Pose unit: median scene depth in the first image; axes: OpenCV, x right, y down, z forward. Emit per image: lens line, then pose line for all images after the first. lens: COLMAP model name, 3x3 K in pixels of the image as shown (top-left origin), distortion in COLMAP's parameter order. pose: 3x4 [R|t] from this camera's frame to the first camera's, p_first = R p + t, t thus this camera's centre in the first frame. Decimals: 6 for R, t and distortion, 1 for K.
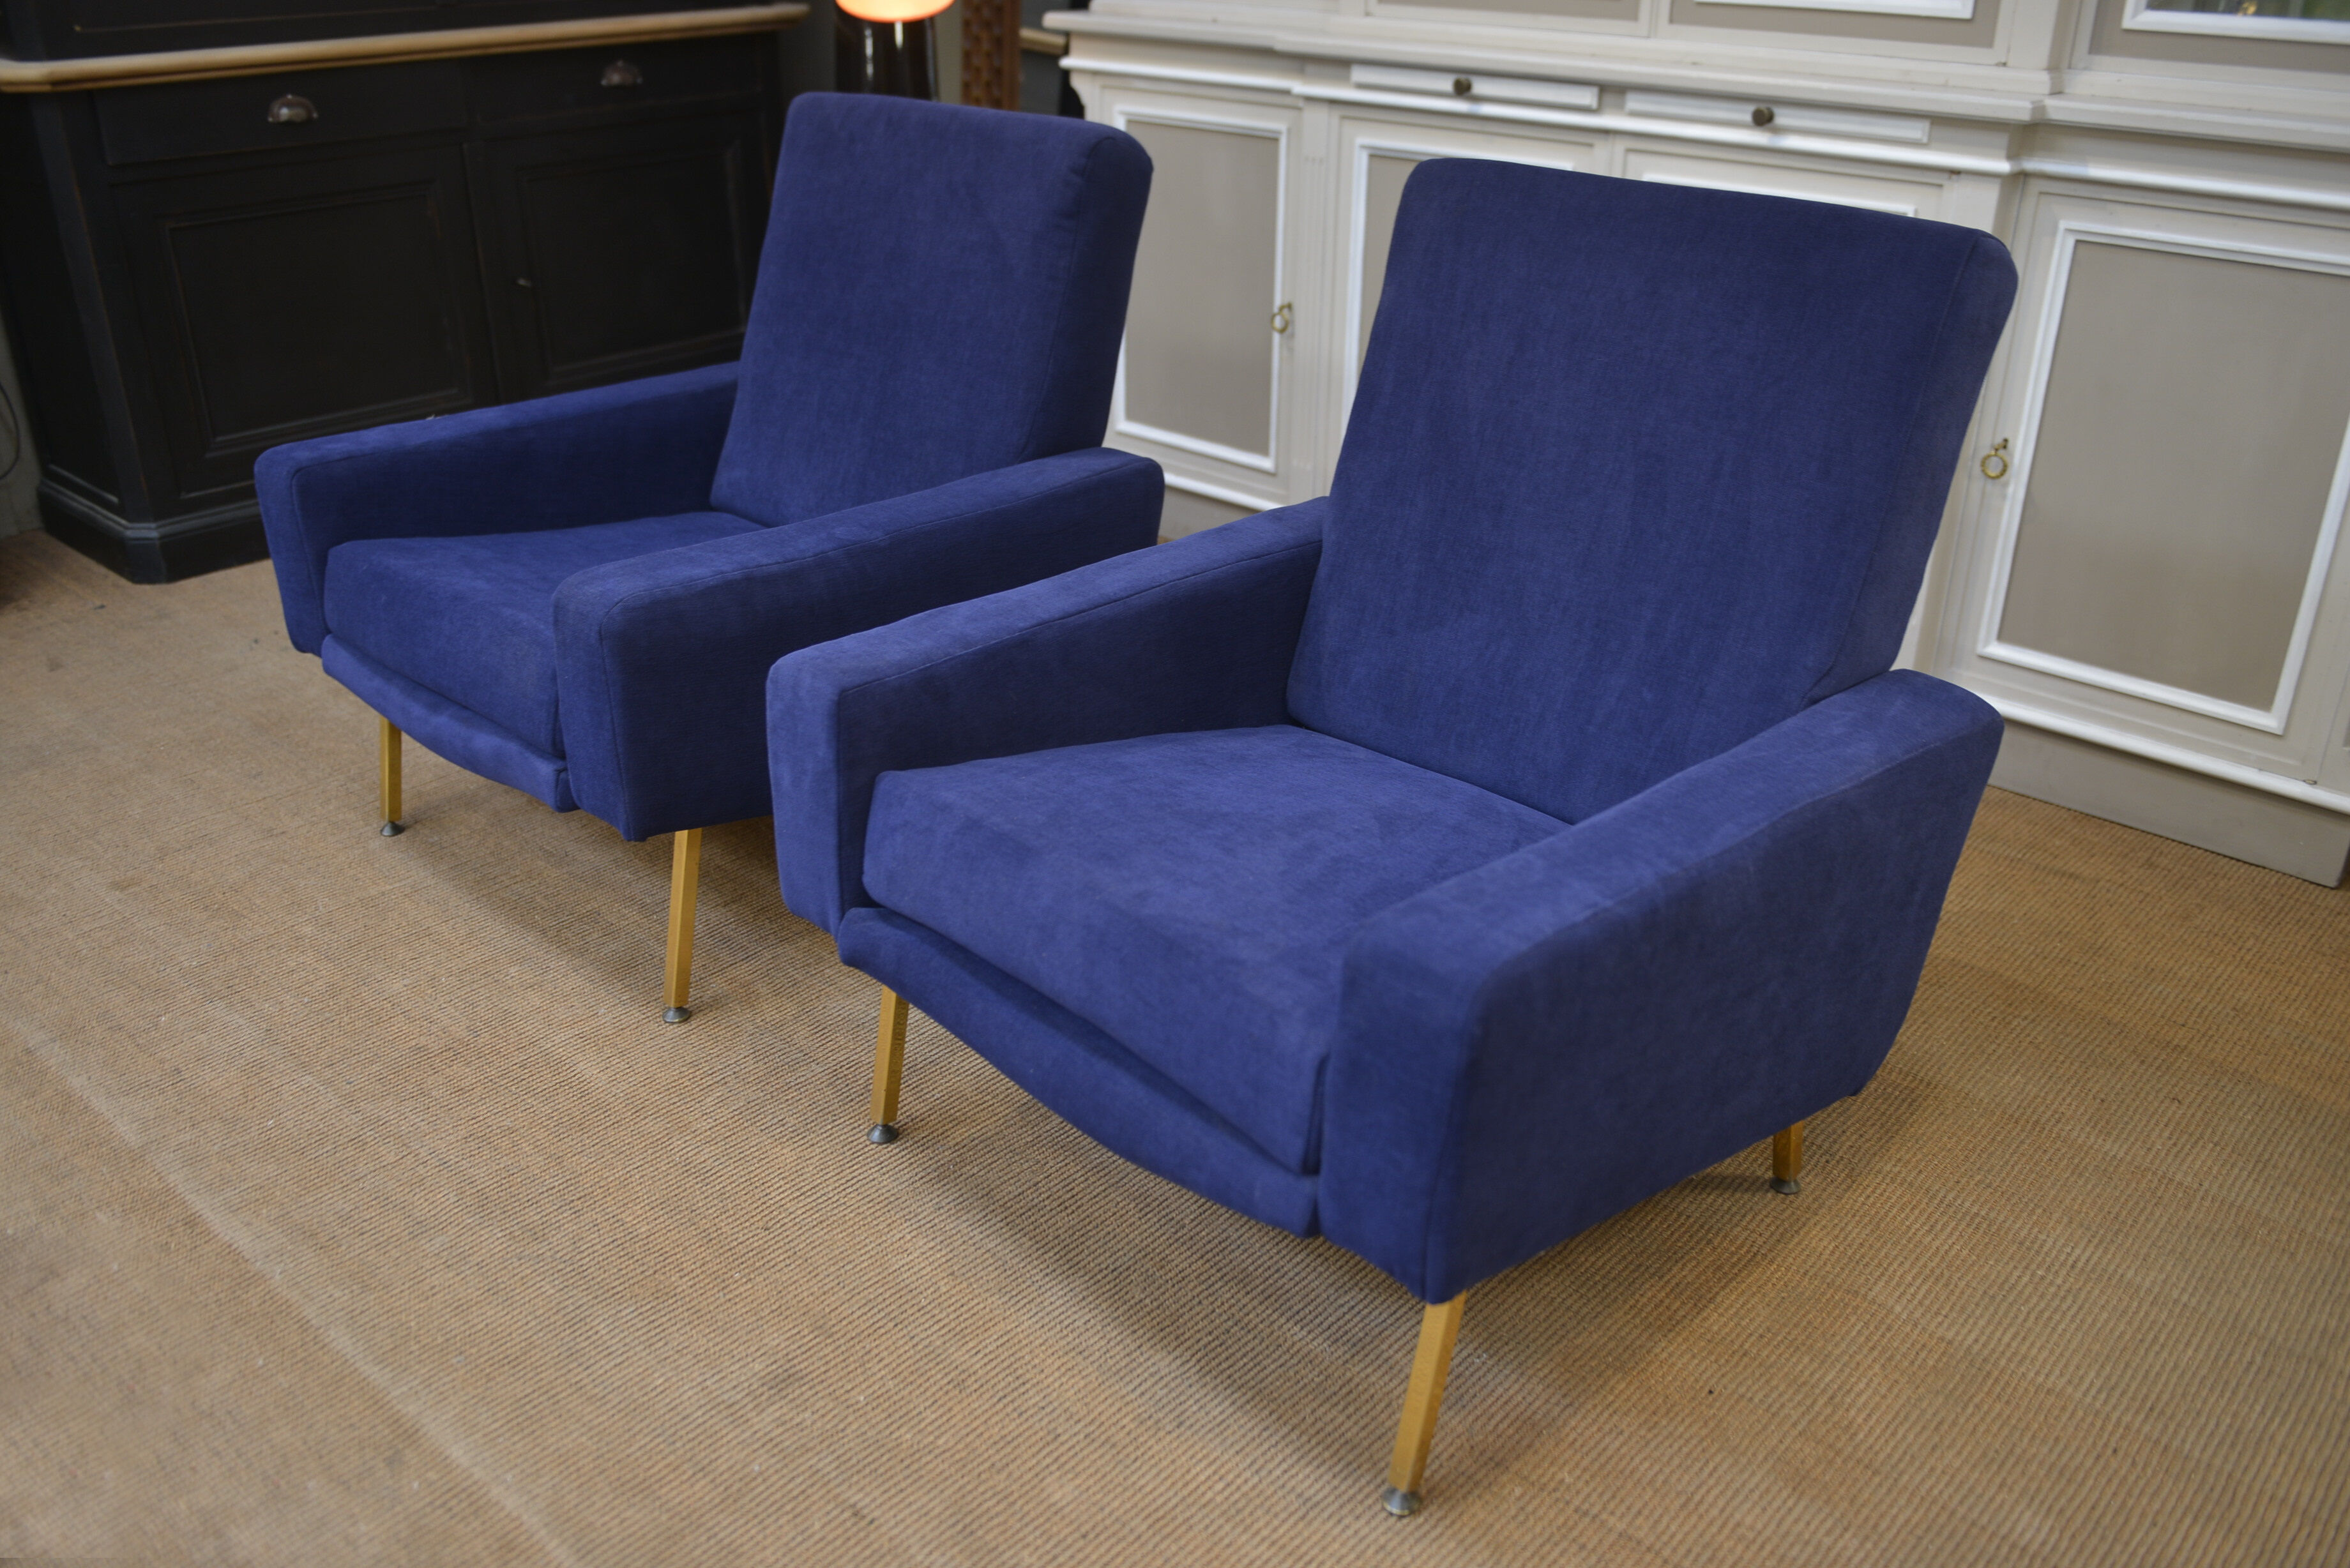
lens RADIAL K [[1973.3, 0, 1177.7], [0, 1973.3, 780.6], [0, 0, 1]] dist [-0.019098, -0.008537]
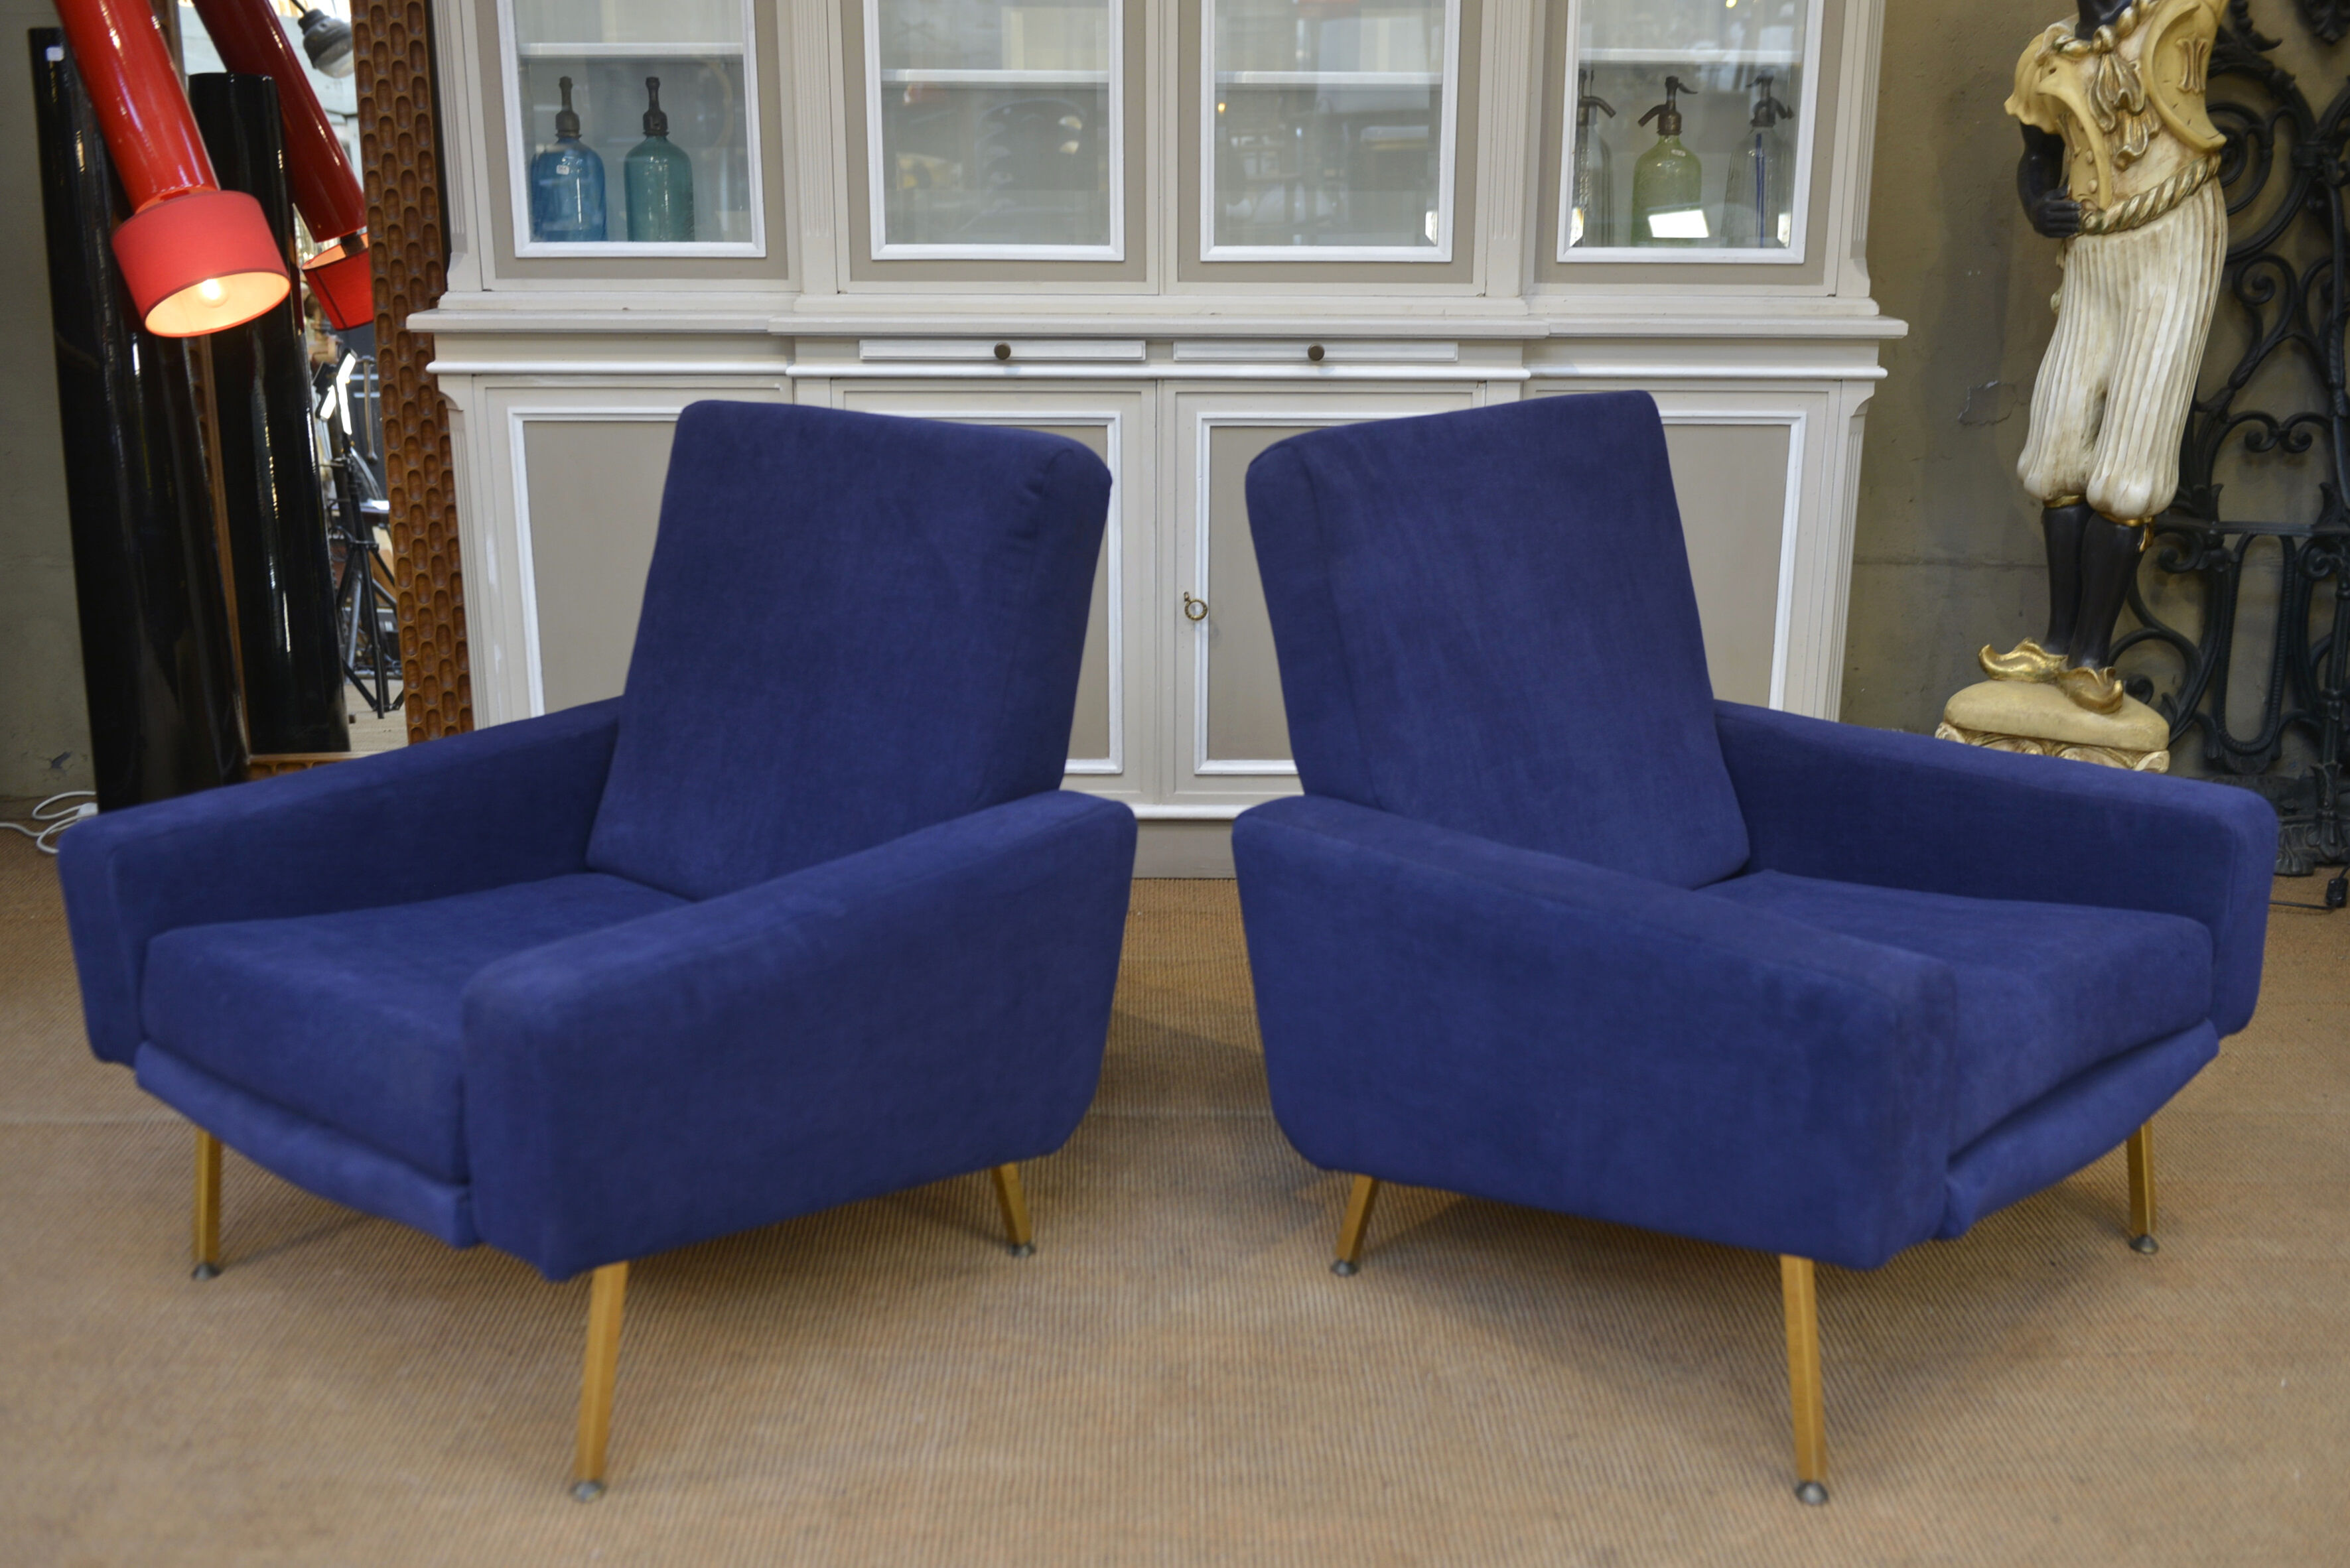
lens RADIAL K [[2265.0, 0, 1177.5], [0, 2265.0, 781.5], [0, 0, 1]] dist [-0.012750, -0.006284]
pose [[0.734732, -0.195034, 0.649715, -0.738579], [0.292667, 0.955191, -0.044231, -0.067674], [-0.611976, 0.222648, 0.758890, 0.105334]]
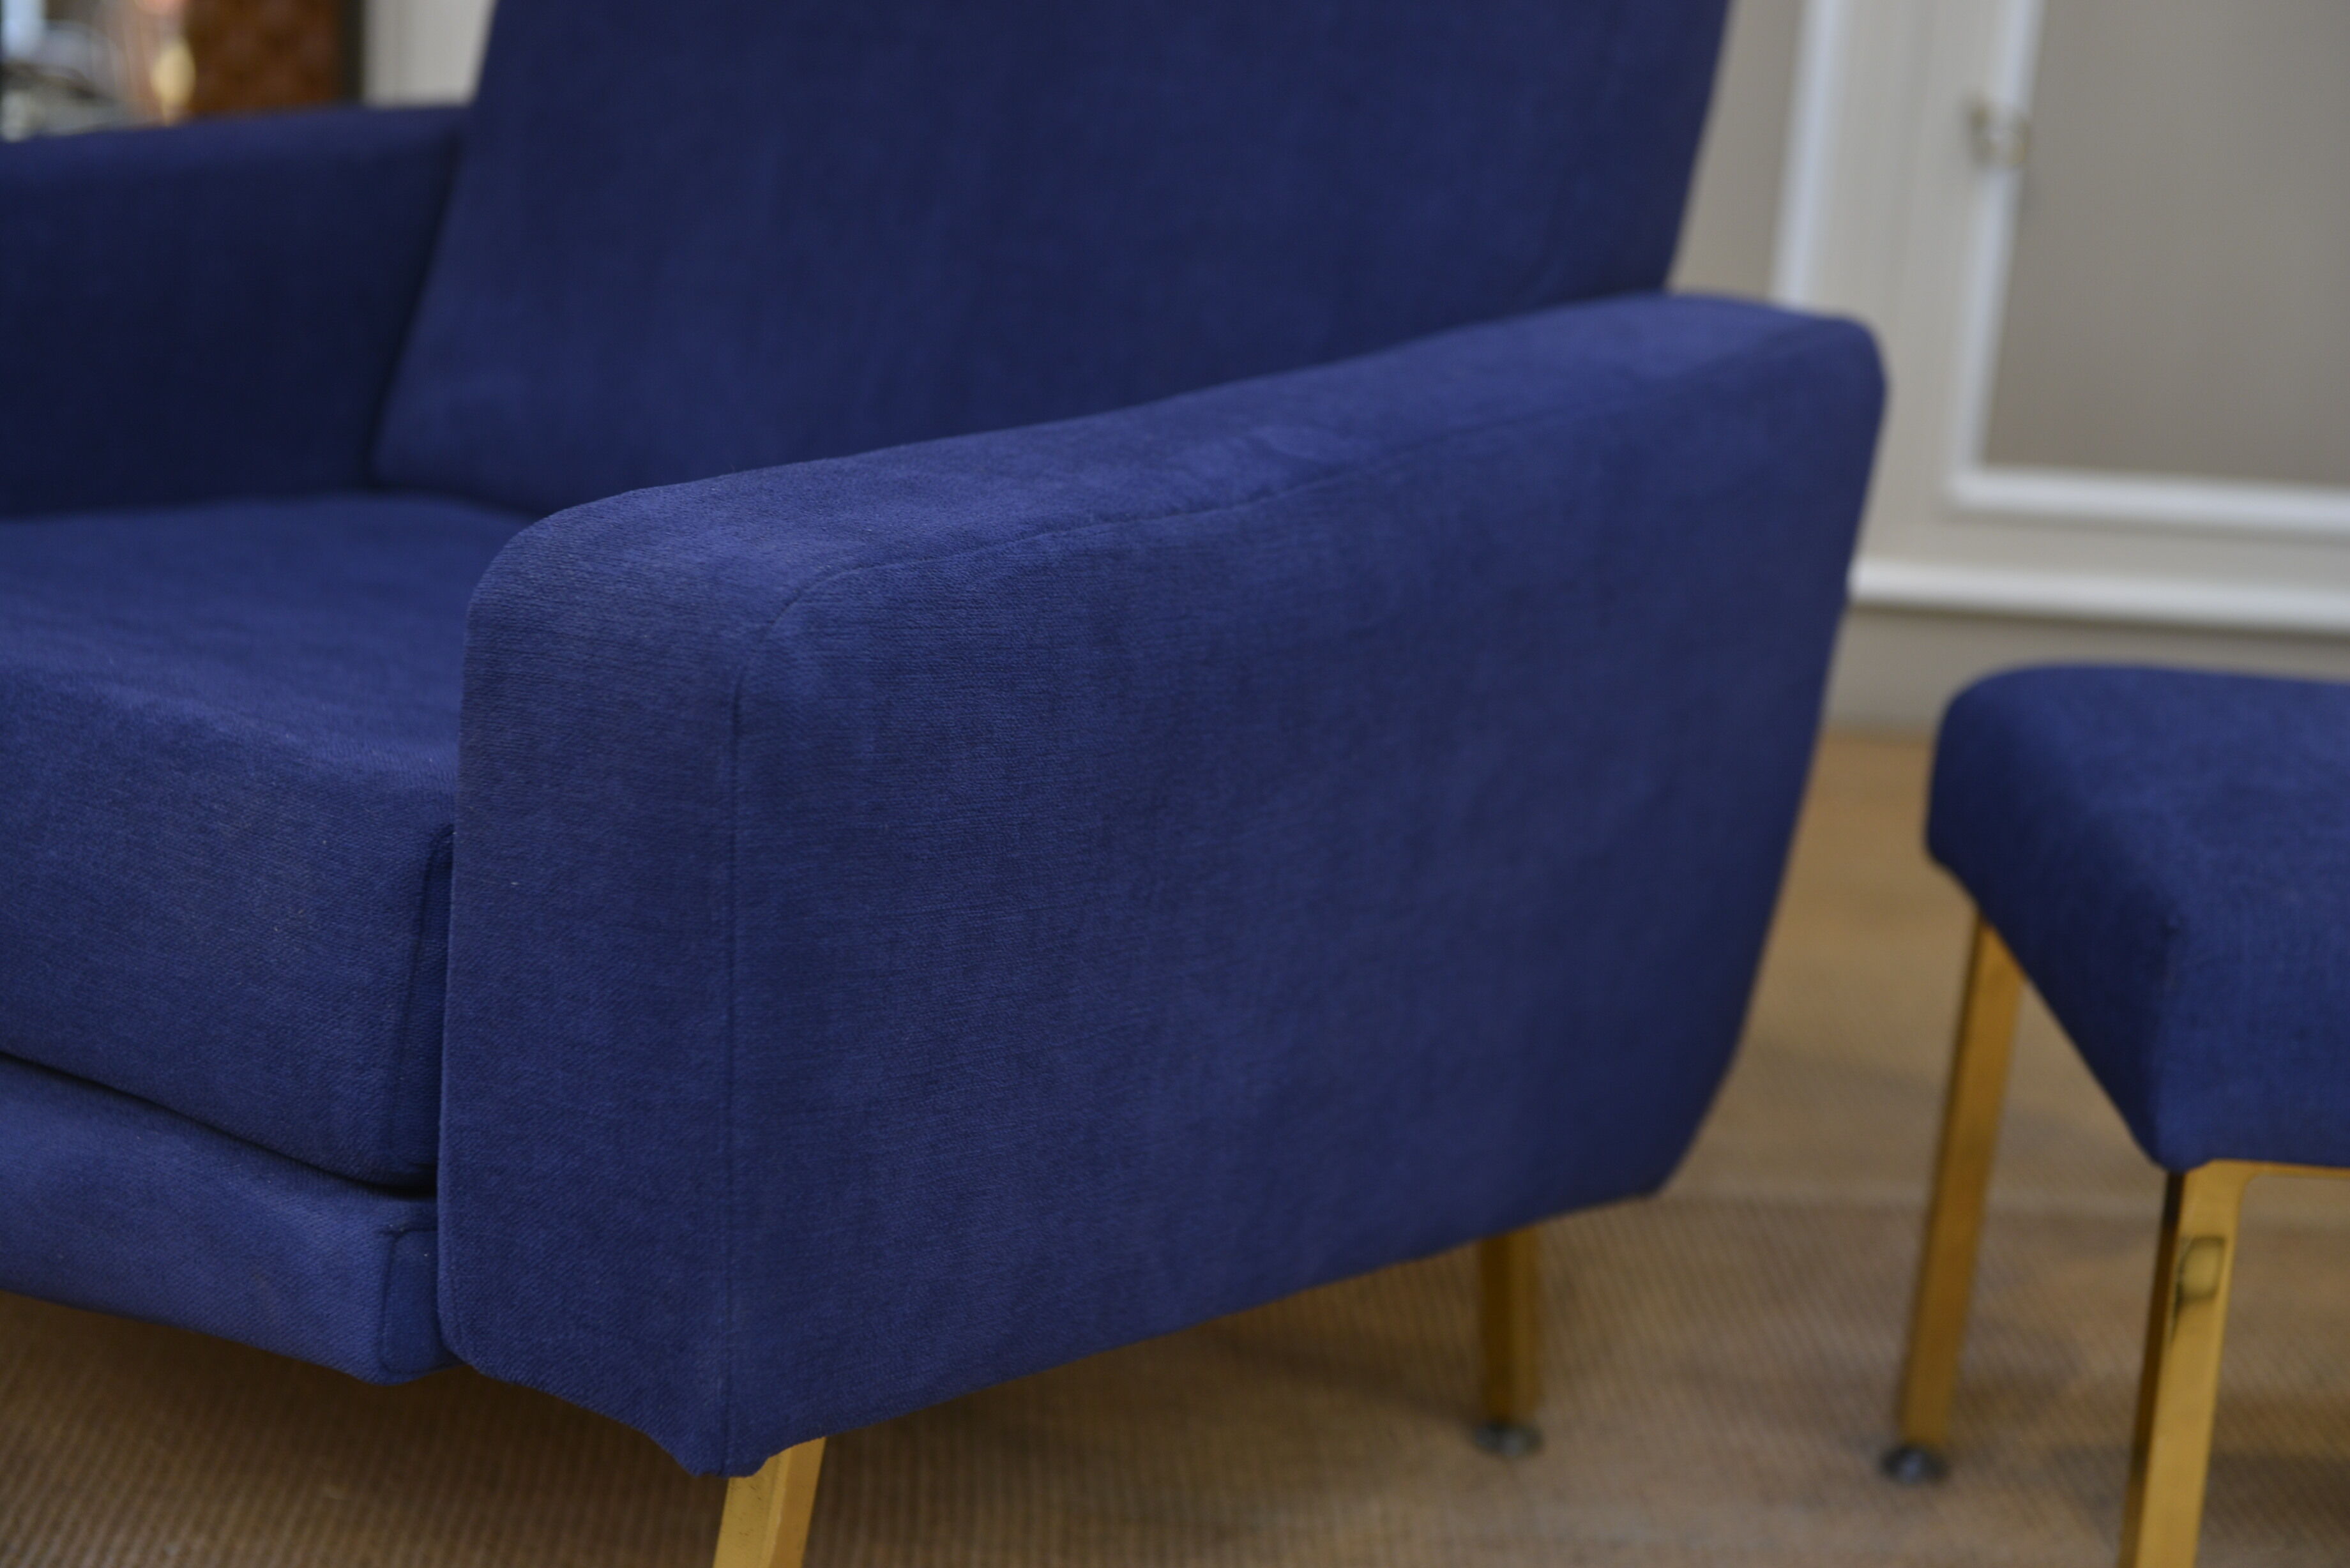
lens RADIAL K [[3849.9, 0, 1179.1], [0, 3849.9, 783.3], [0, 0, 1]] dist [0.038247, -0.136160]
pose [[0.665992, -0.181555, 0.723527, -0.693899], [0.262959, 0.964807, 0.000052, -0.062911], [-0.698074, 0.190223, 0.690296, 0.519521]]
